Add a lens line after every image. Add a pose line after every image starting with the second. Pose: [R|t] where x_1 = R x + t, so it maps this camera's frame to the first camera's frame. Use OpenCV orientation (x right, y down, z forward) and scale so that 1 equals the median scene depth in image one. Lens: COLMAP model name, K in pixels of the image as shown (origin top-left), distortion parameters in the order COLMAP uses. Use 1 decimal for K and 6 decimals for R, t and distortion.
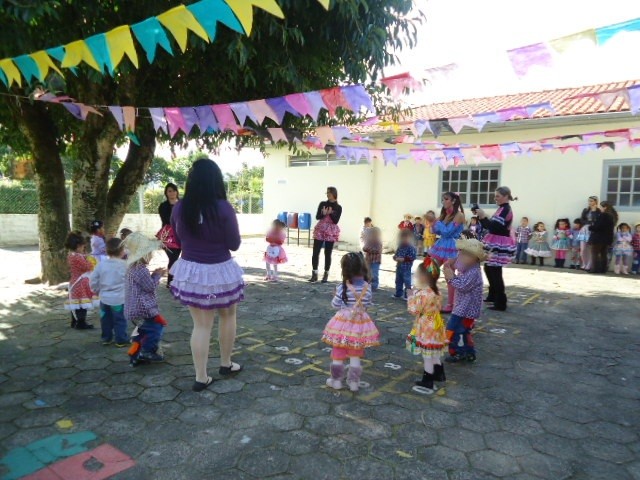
lens RADIAL K [[475.3, 0, 318.0], [0, 475.3, 239.9], [0, 0, 1]] dist [-0.011023, -0.000627]
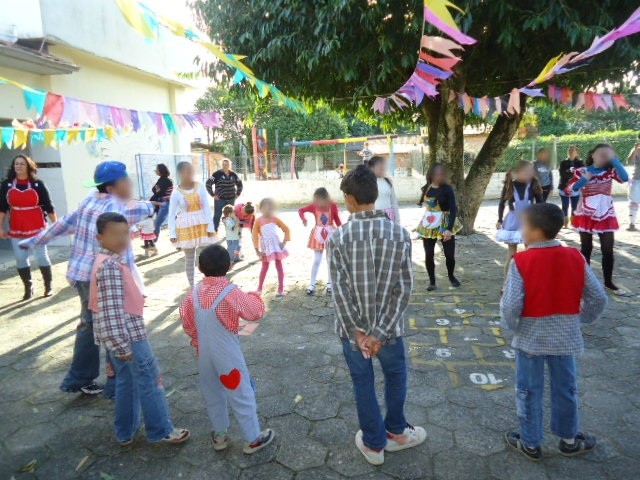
lens RADIAL K [[475.3, 0, 319.6], [0, 475.3, 240.9], [0, 0, 1]] dist [-0.011023, -0.000627]
pose [[0.432390, 0.100686, -0.896047, 0.860402], [0.002904, 0.993585, 0.113048, -0.056010], [0.901682, -0.051483, 0.429324, 0.320568]]
